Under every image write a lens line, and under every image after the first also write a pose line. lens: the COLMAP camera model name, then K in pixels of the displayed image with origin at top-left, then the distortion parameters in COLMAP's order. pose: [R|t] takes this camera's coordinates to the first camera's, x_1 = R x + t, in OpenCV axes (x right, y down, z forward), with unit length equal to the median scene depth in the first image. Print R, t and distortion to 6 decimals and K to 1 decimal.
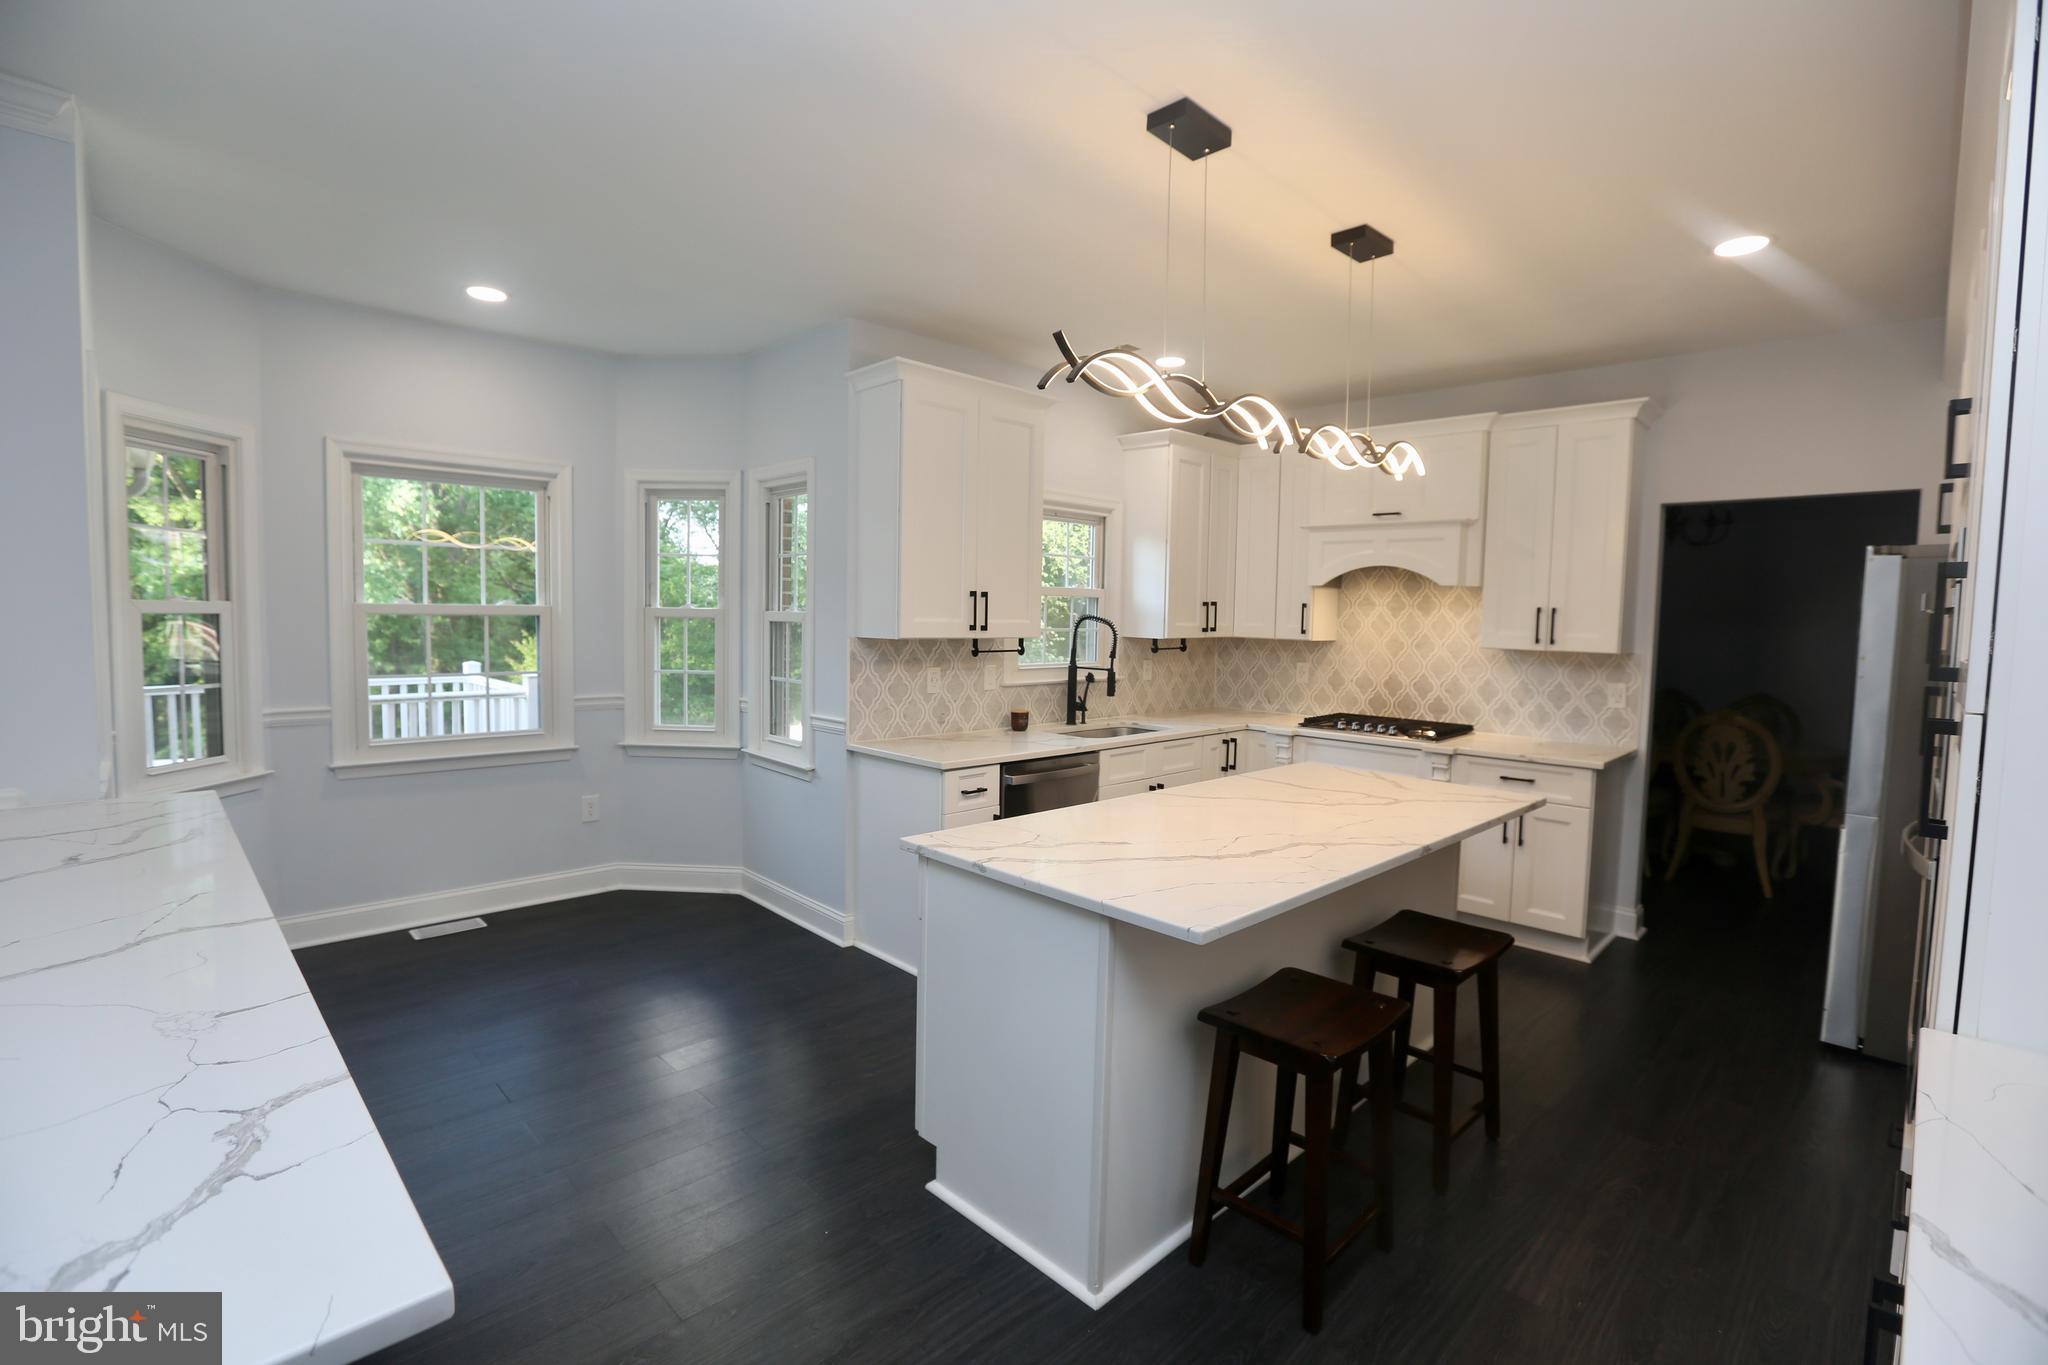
lens RADIAL K [[930.6, 0, 1015.5], [0, 930.6, 670.6], [0, 0, 1]] dist [-0.043968, 0.009182]
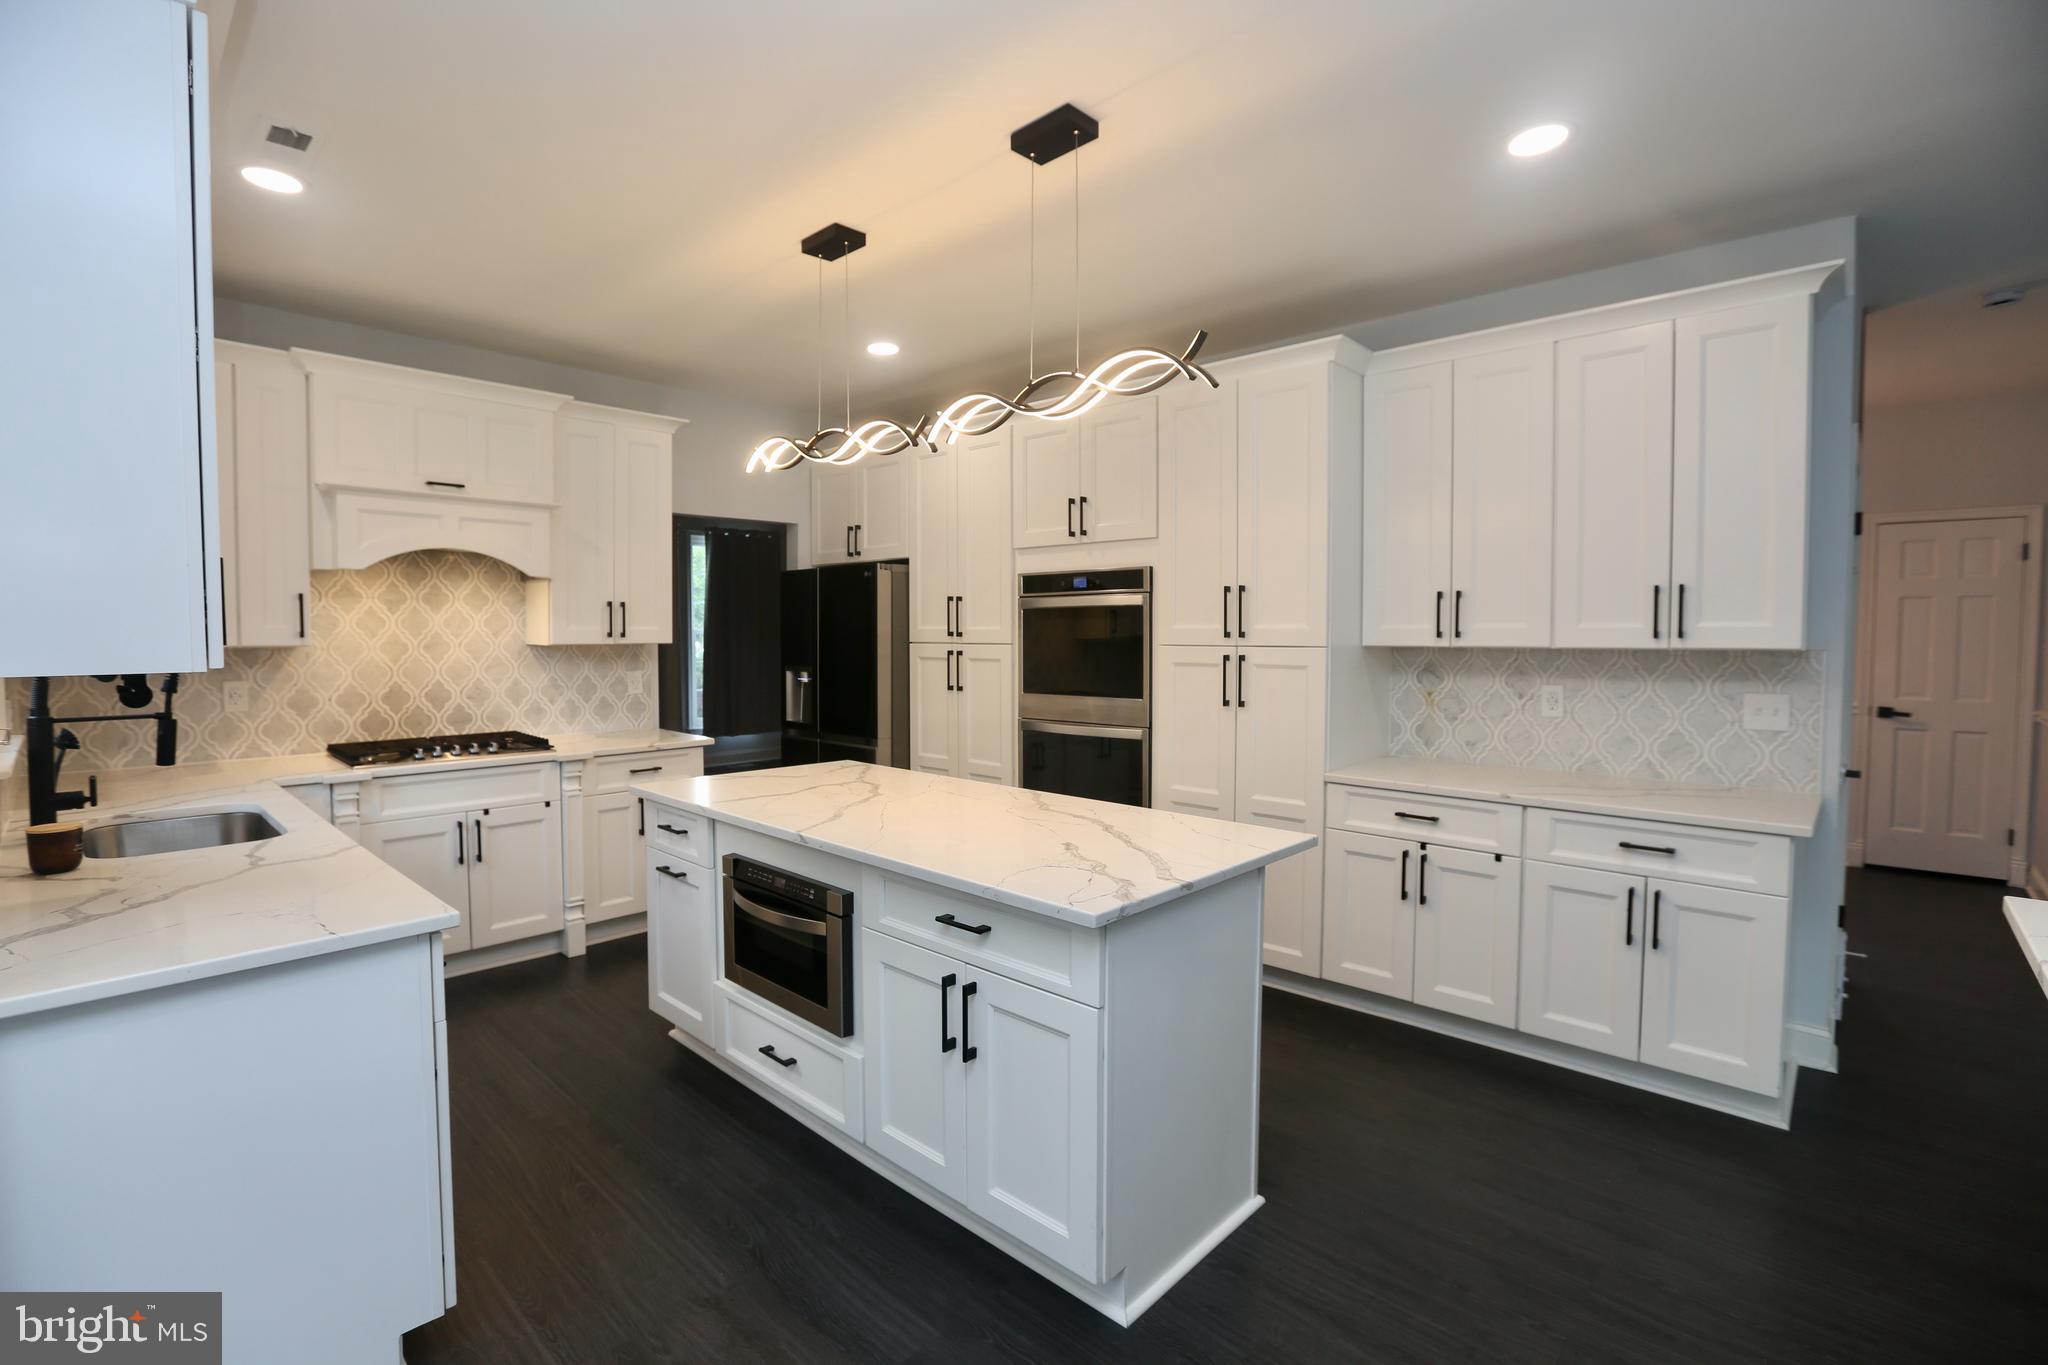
lens RADIAL K [[930.6, 0, 1005.4], [0, 930.6, 670.0], [0, 0, 1]] dist [-0.043968, 0.009182]
pose [[-0.036318, -0.064382, 0.997264, -0.427068], [0.059221, 0.996030, 0.066459, -0.032468], [-0.997584, 0.061472, -0.032361, 0.549547]]
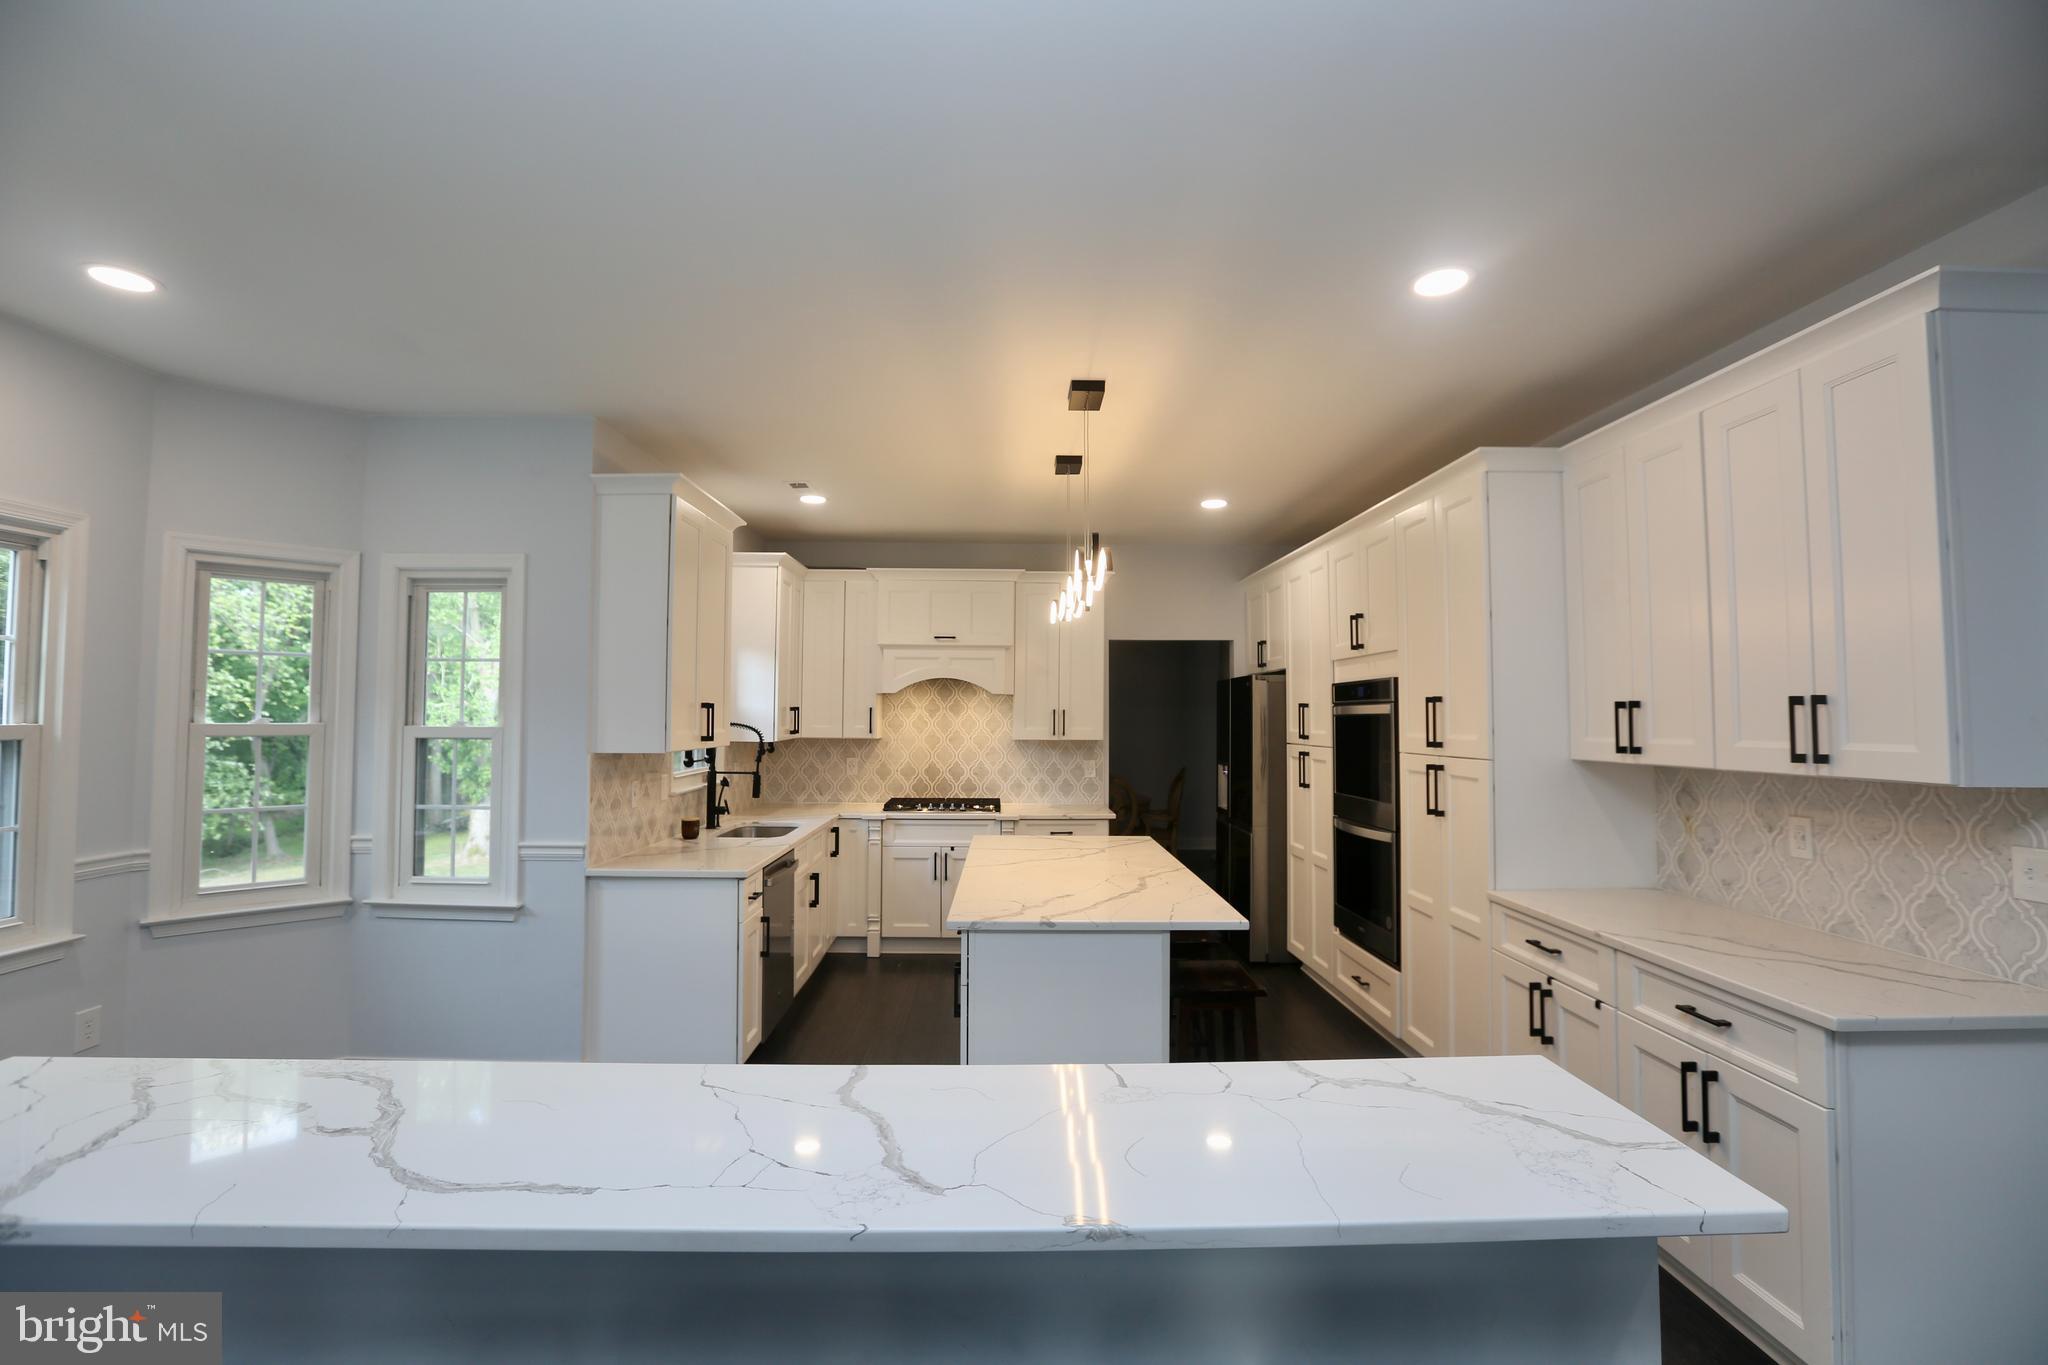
lens RADIAL K [[930.6, 0, 1019.8], [0, 930.6, 684.3], [0, 0, 1]] dist [-0.043968, 0.009182]
pose [[0.684922, 0.007178, 0.728581, -0.466114], [0.054081, 0.996692, -0.060659, -0.021579], [-0.726607, 0.080949, 0.682268, 0.052361]]
